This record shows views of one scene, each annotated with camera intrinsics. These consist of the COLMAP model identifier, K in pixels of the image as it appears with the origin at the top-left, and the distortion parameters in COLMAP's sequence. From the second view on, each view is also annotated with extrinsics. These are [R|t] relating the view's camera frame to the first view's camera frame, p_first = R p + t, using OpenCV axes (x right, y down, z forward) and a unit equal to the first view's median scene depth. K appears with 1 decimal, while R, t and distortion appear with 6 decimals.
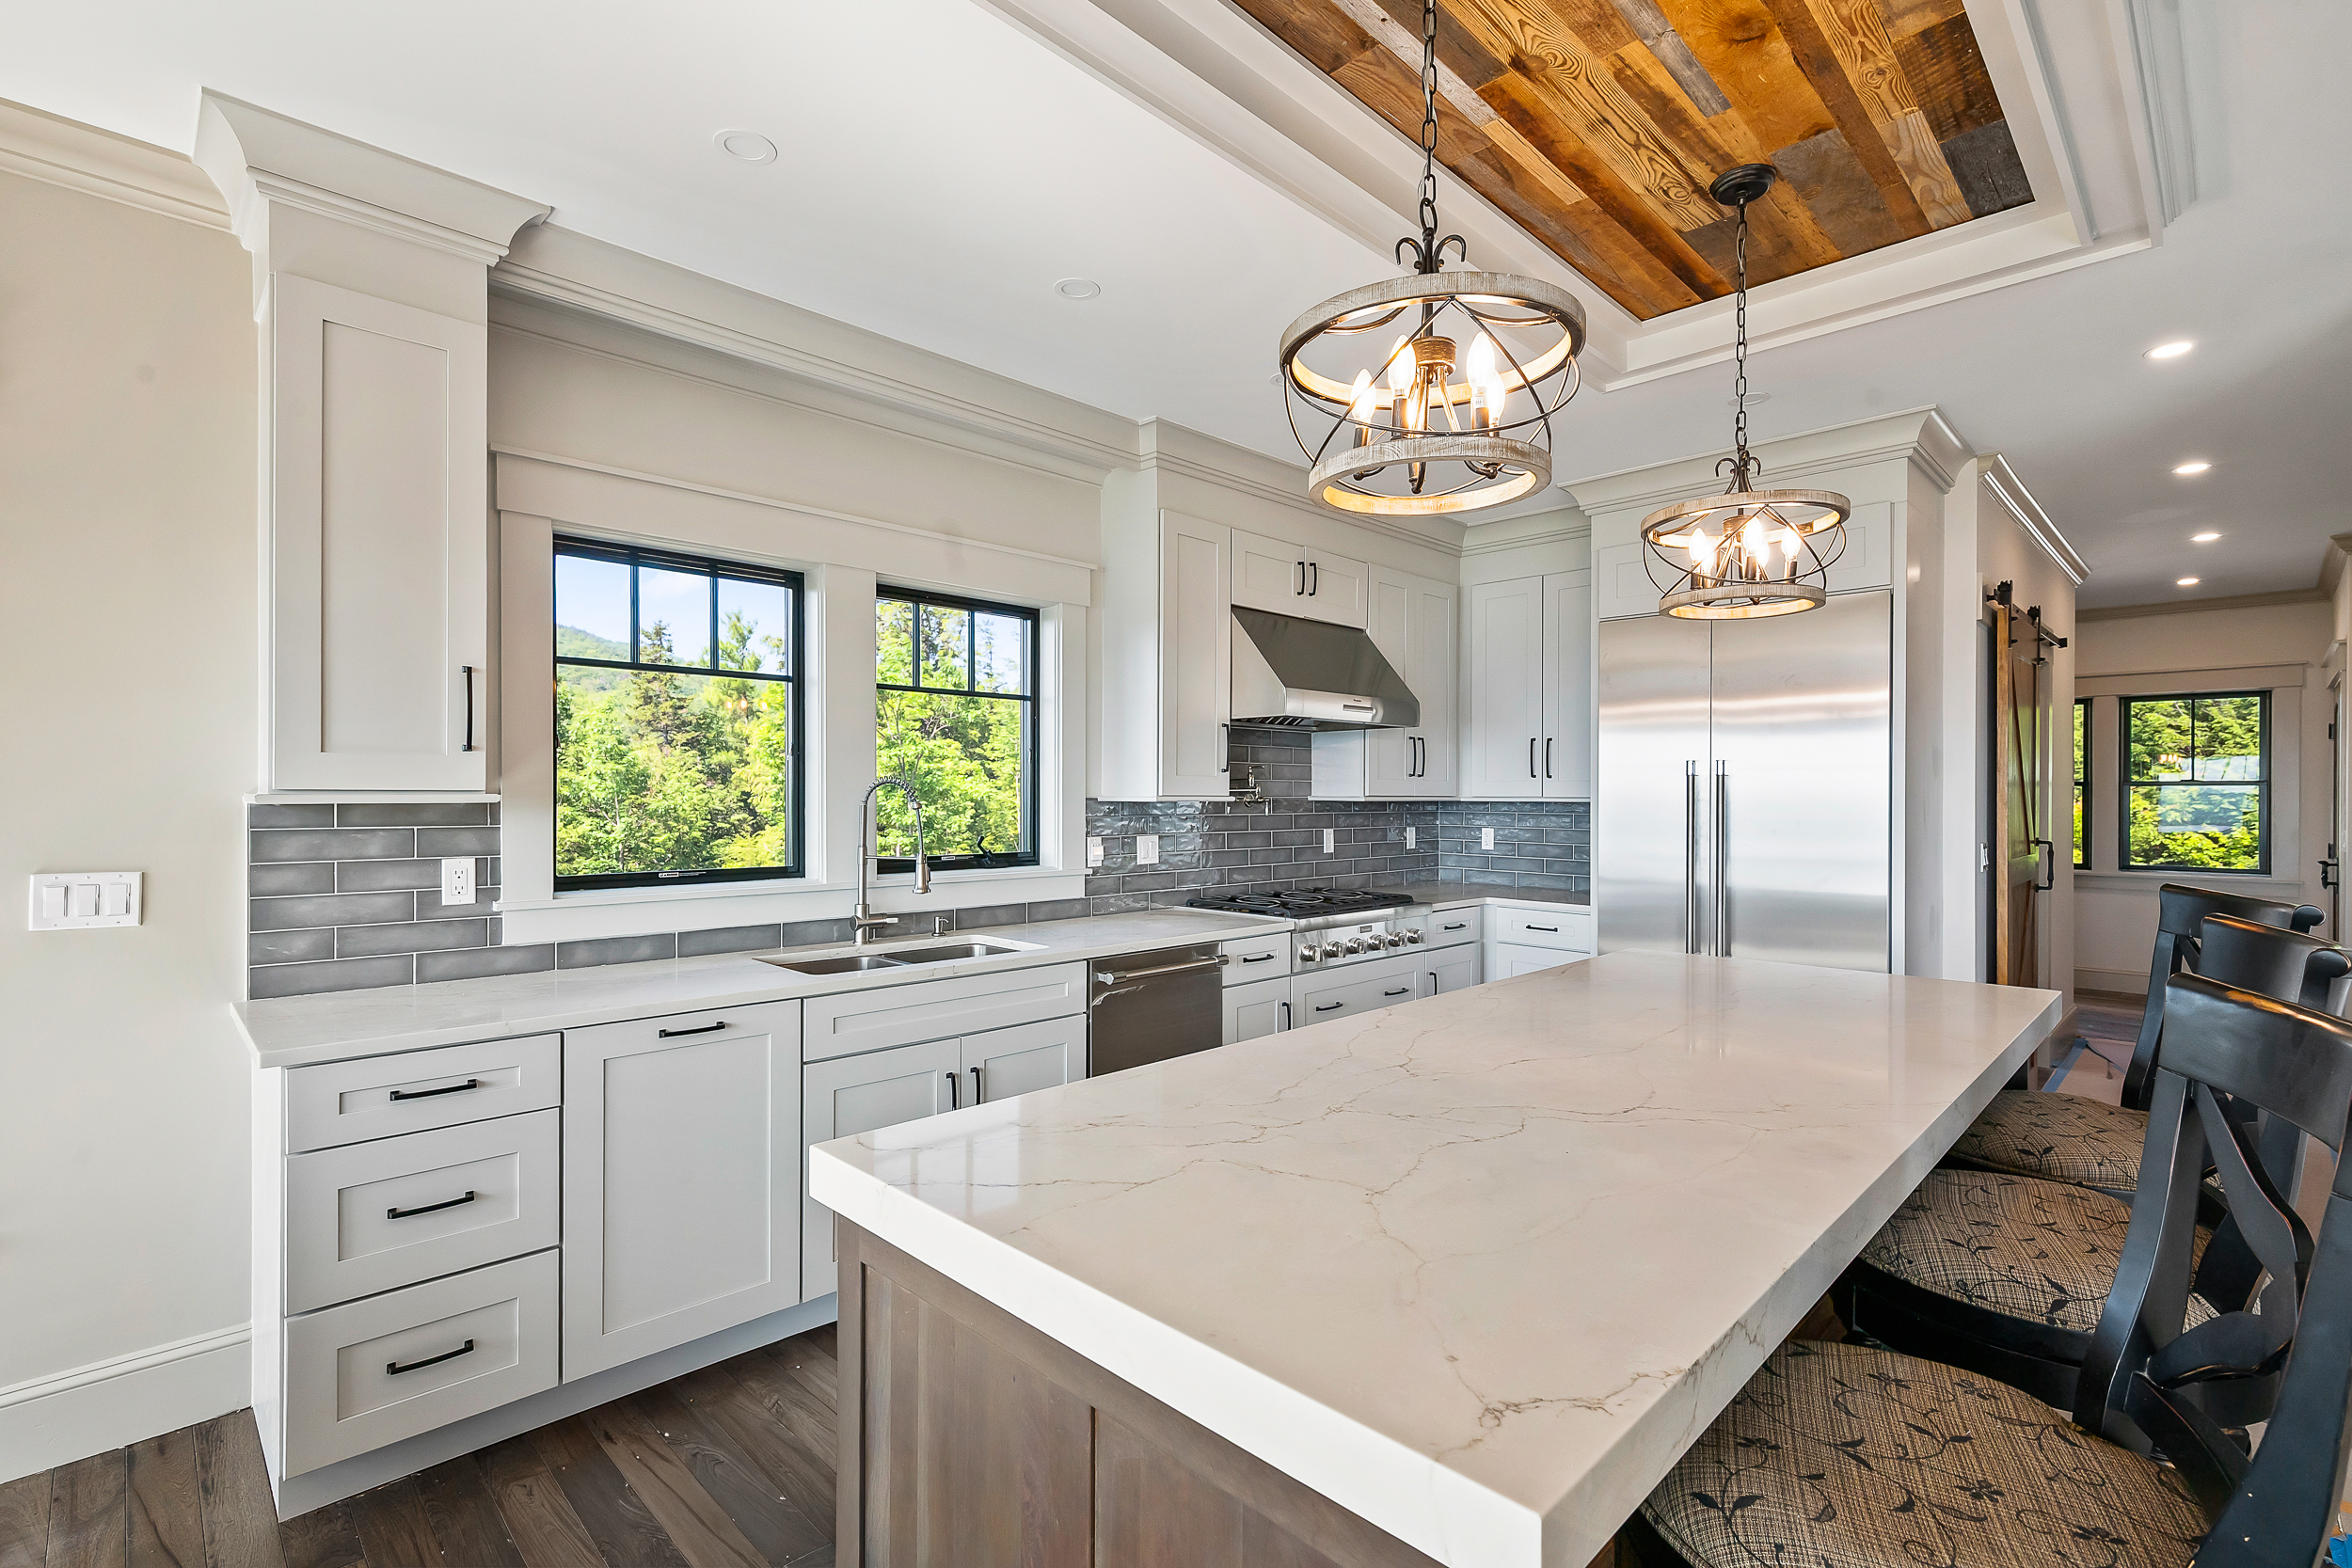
lens RADIAL K [[1071.6, 0, 1182.1], [0, 1071.6, 791.1], [0, 0, 1]] dist [0.009456, 0.000153]
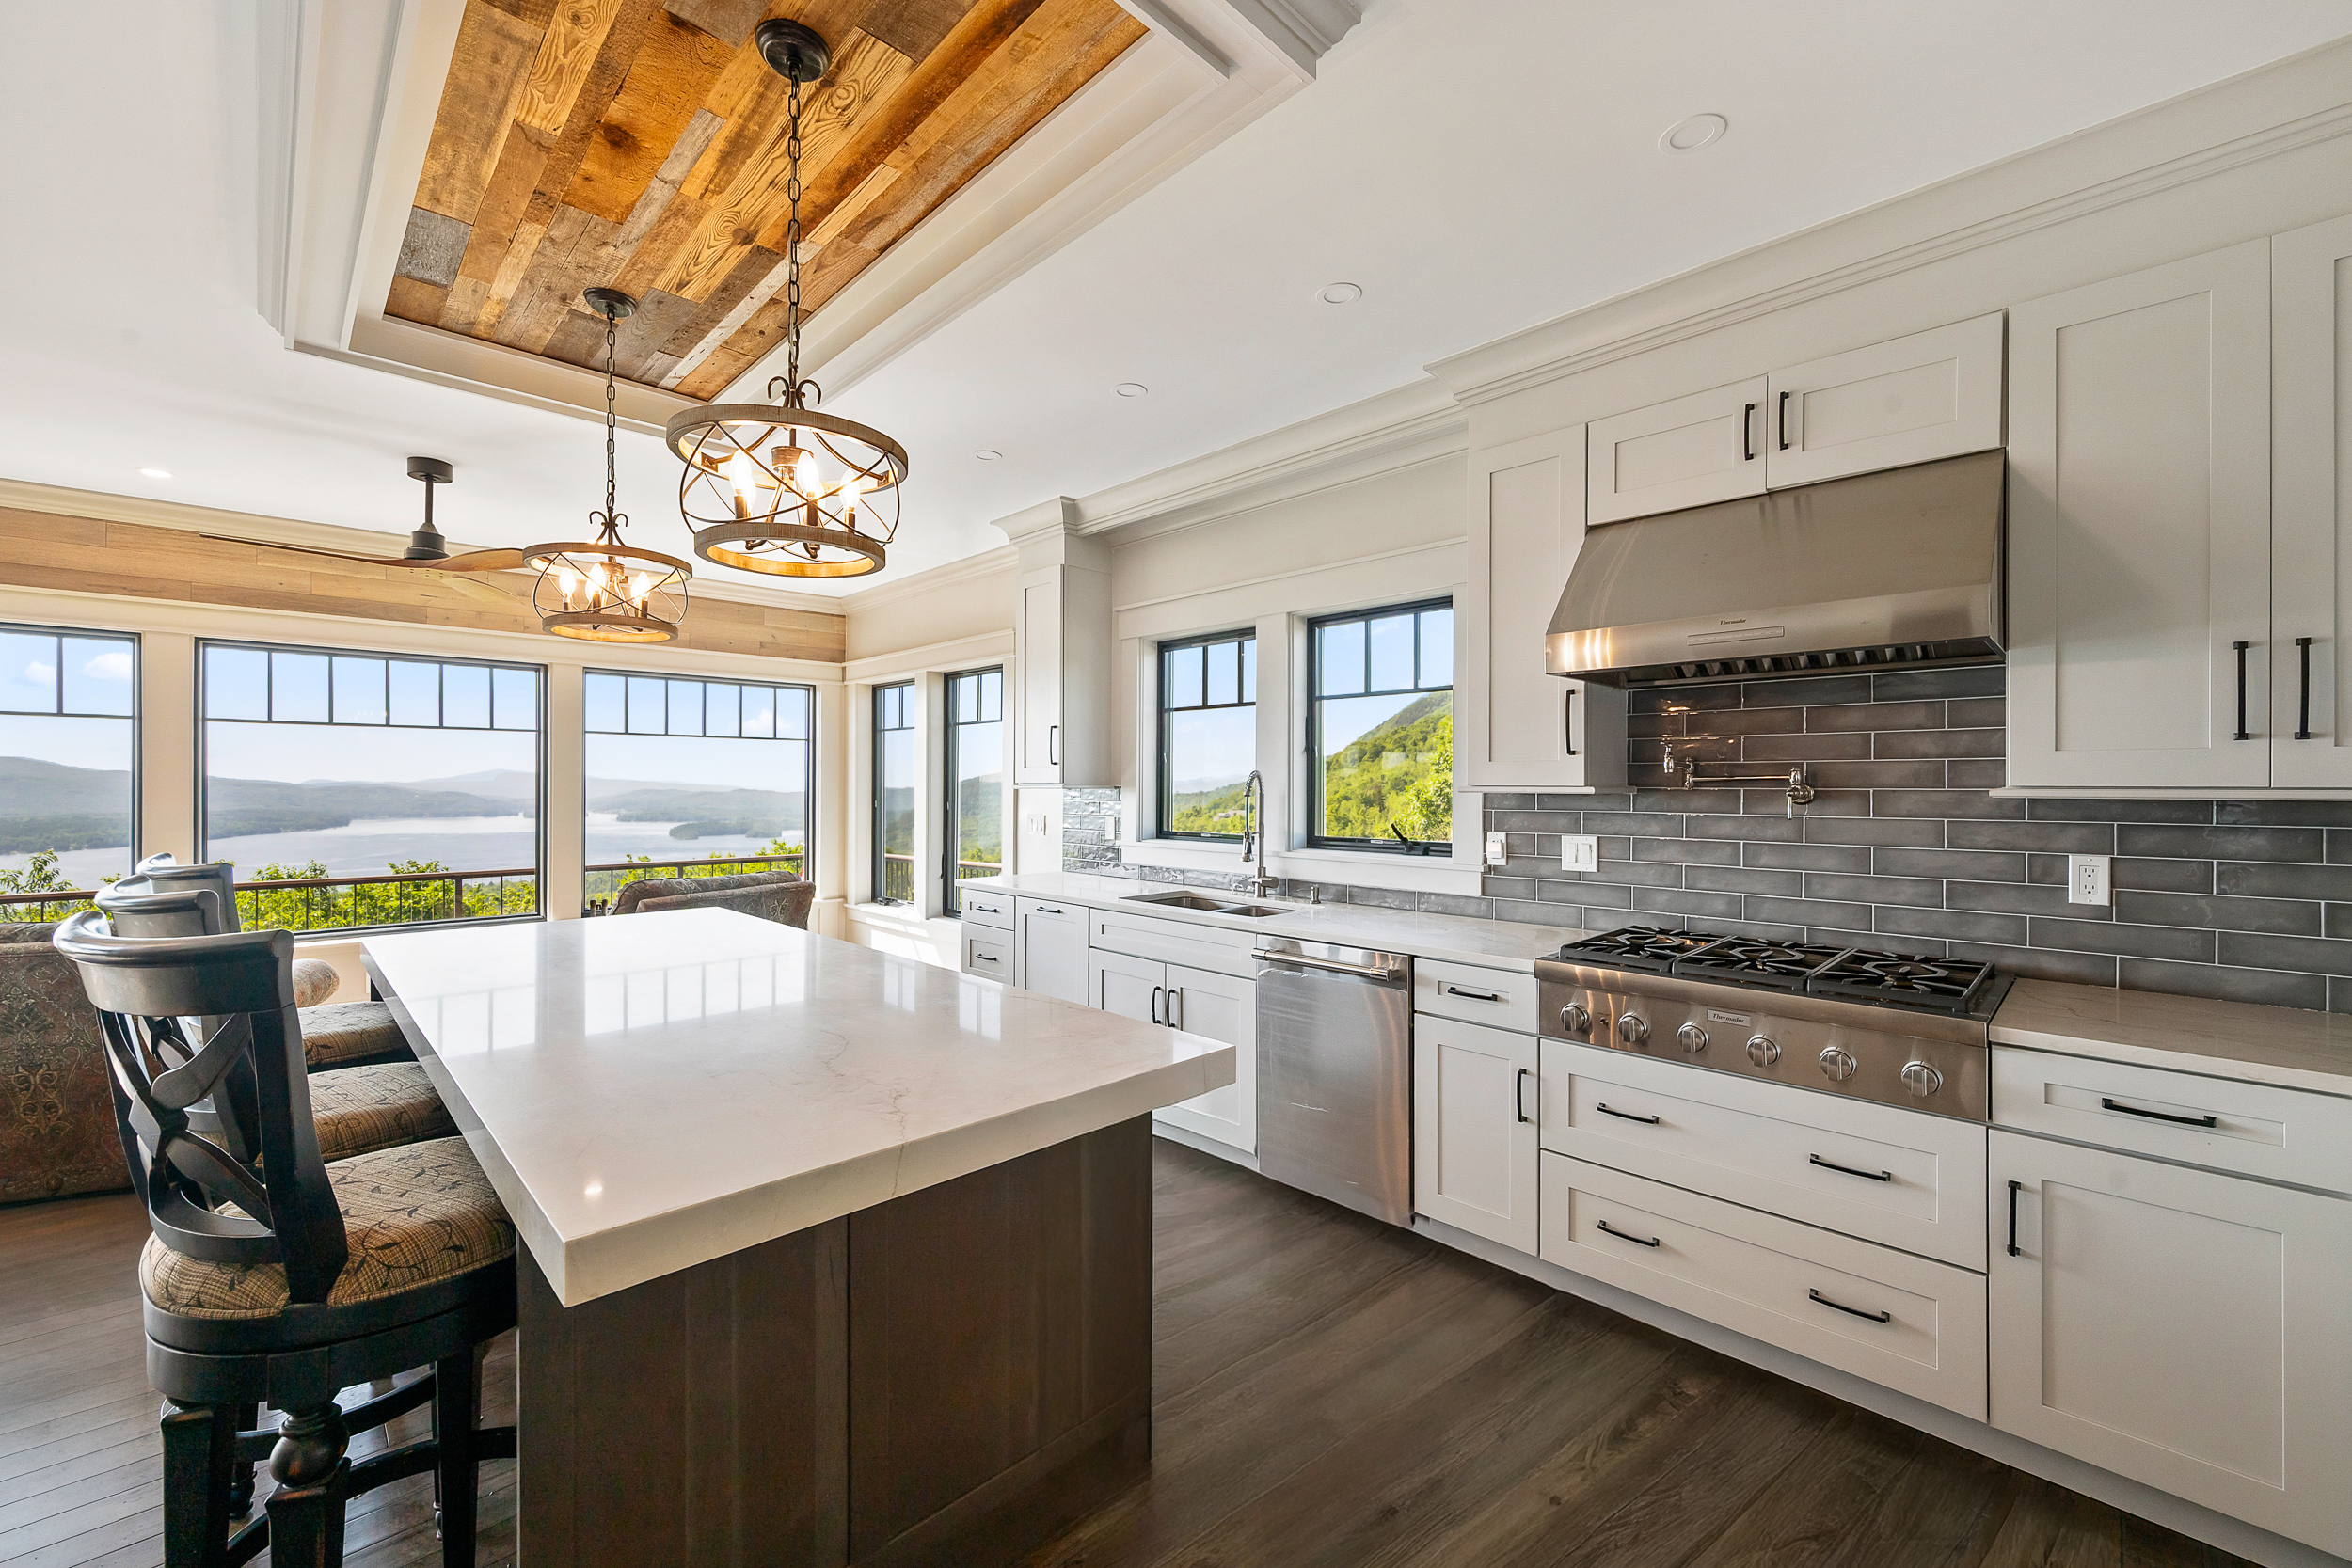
lens RADIAL K [[941.0, 0, 1184.8], [0, 941.0, 783.2], [0, 0, 1]] dist [0.003376, -0.001238]
pose [[-0.010714, -0.005339, -0.999928, 1.118718], [0.002918, 0.999981, -0.005371, 0.008152], [0.999938, -0.002975, -0.010698, 1.177361]]
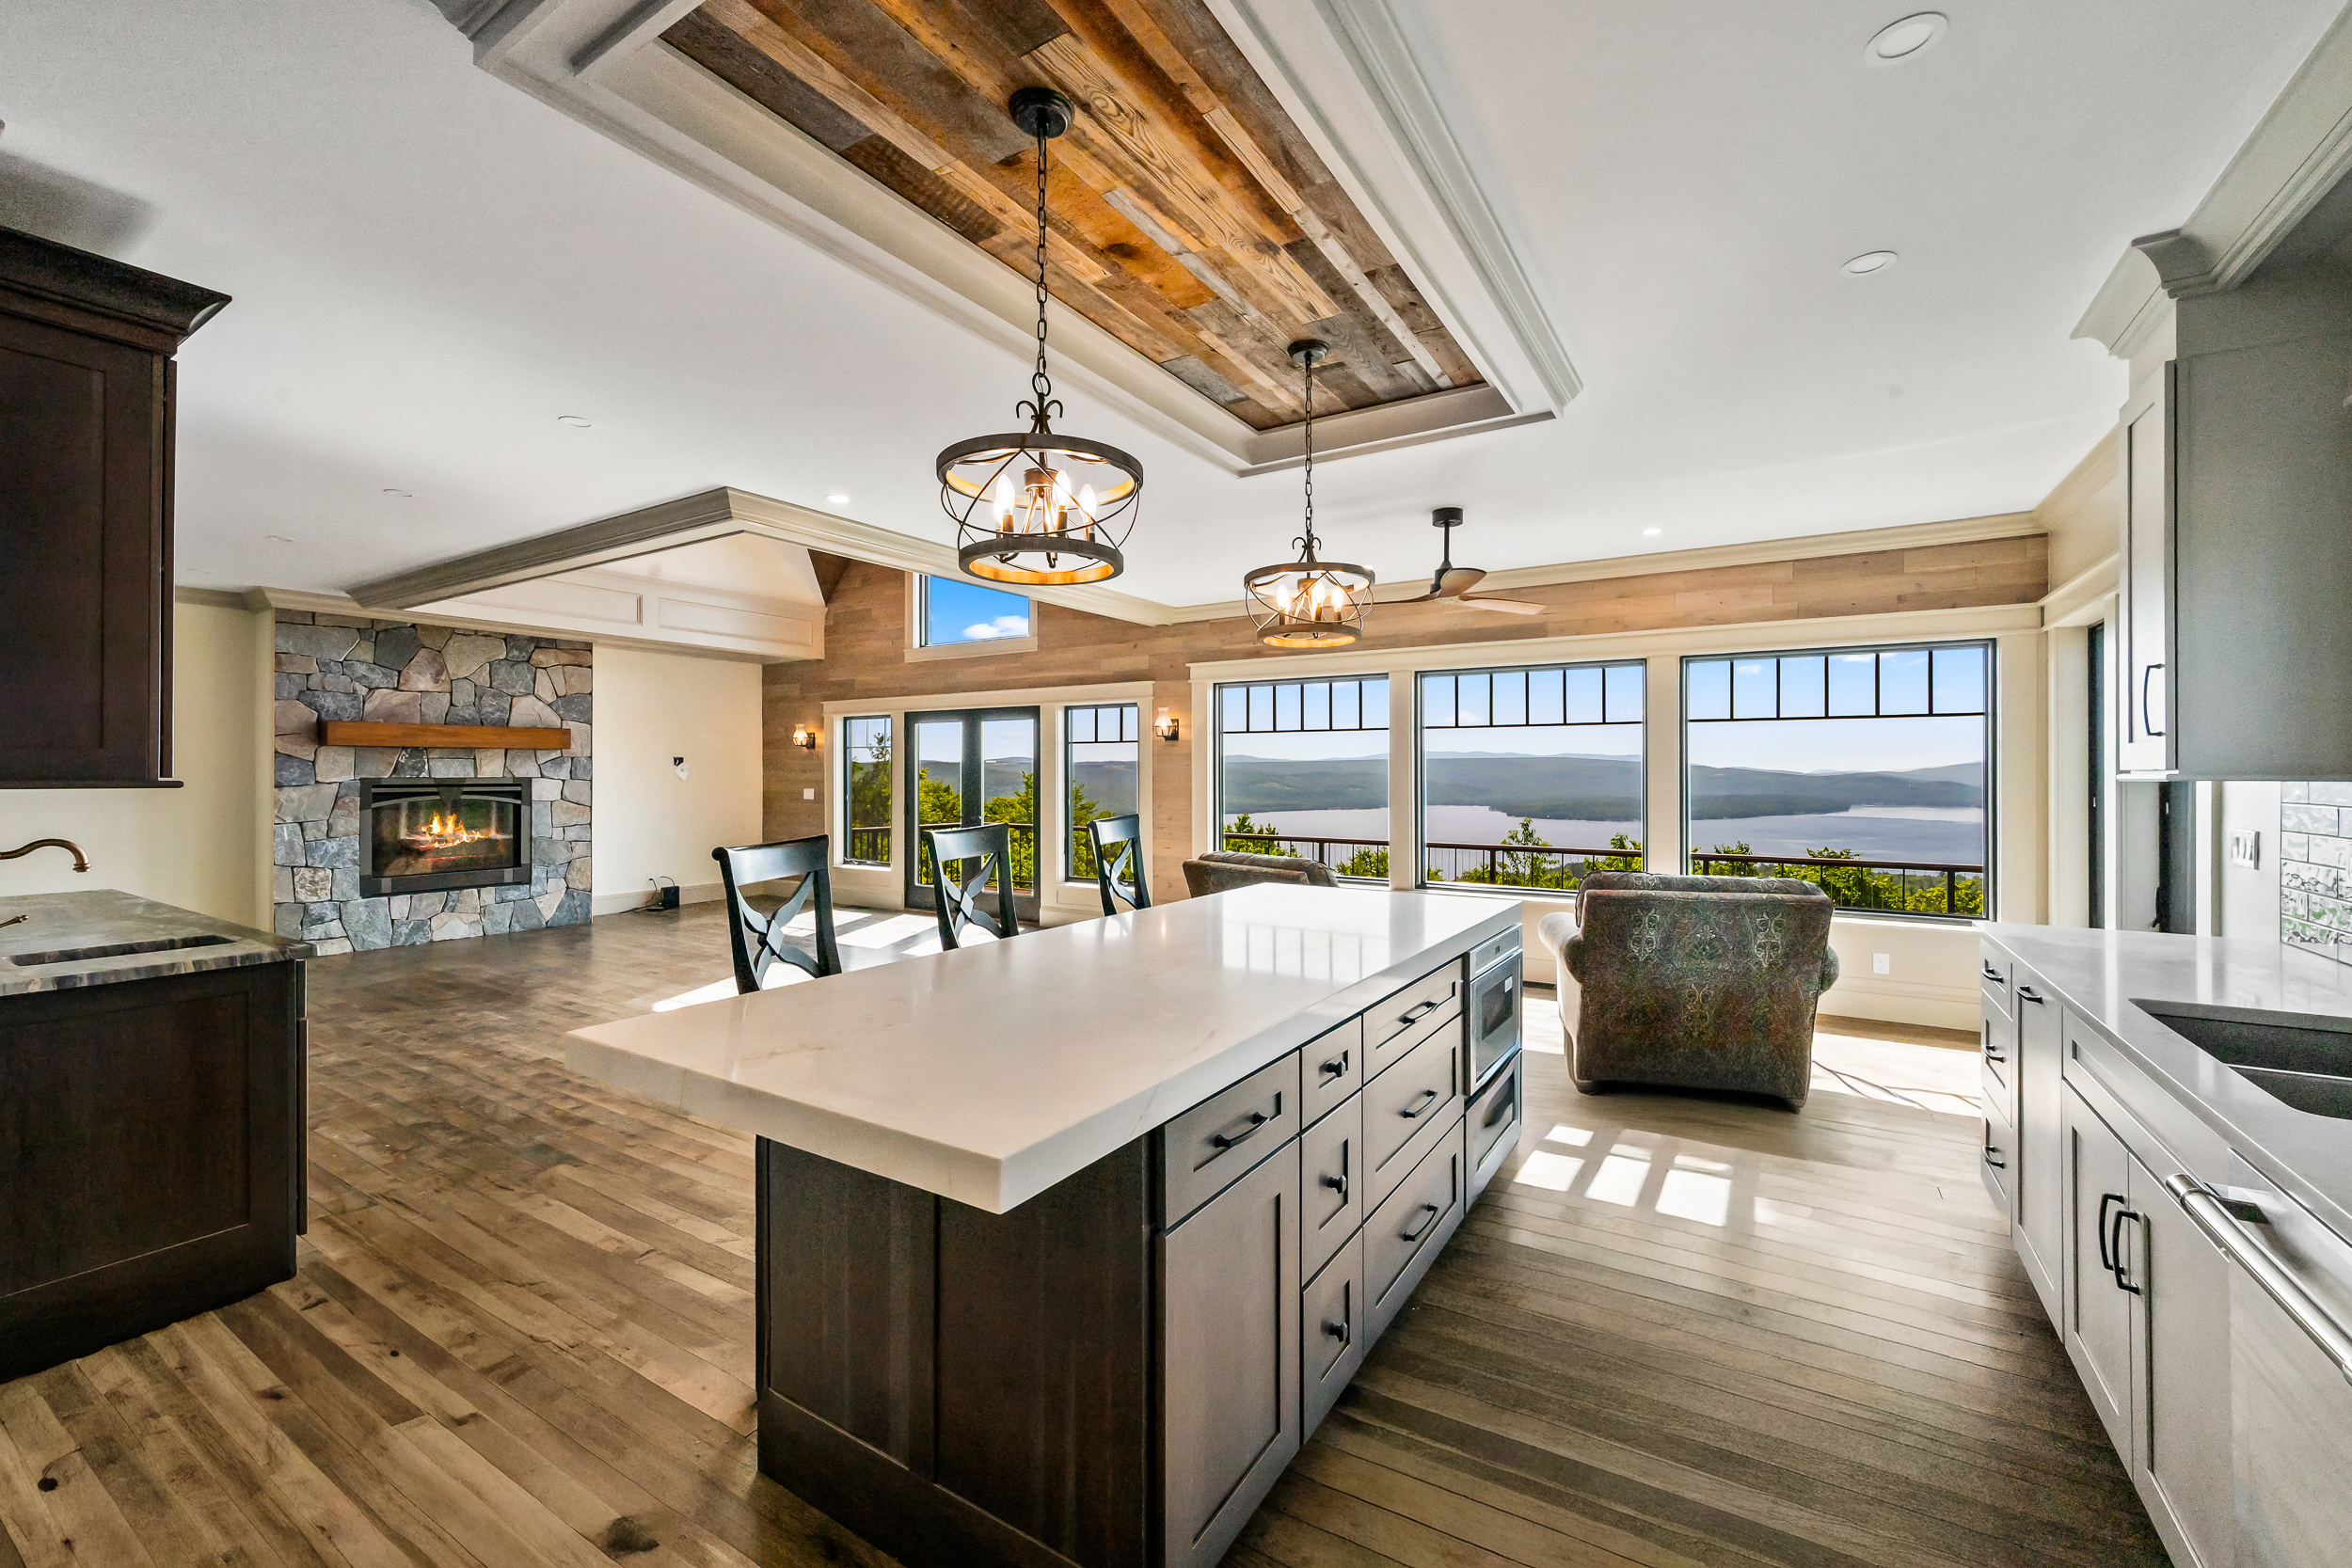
lens RADIAL K [[941.0, 0, 1186.4], [0, 941.0, 768.1], [0, 0, 1]] dist [0.003376, -0.001238]
pose [[-0.976386, -0.004972, -0.215974, 0.513145], [-0.003323, 0.999962, -0.007998, -0.000064], [0.216006, -0.007091, -0.976366, 1.623225]]
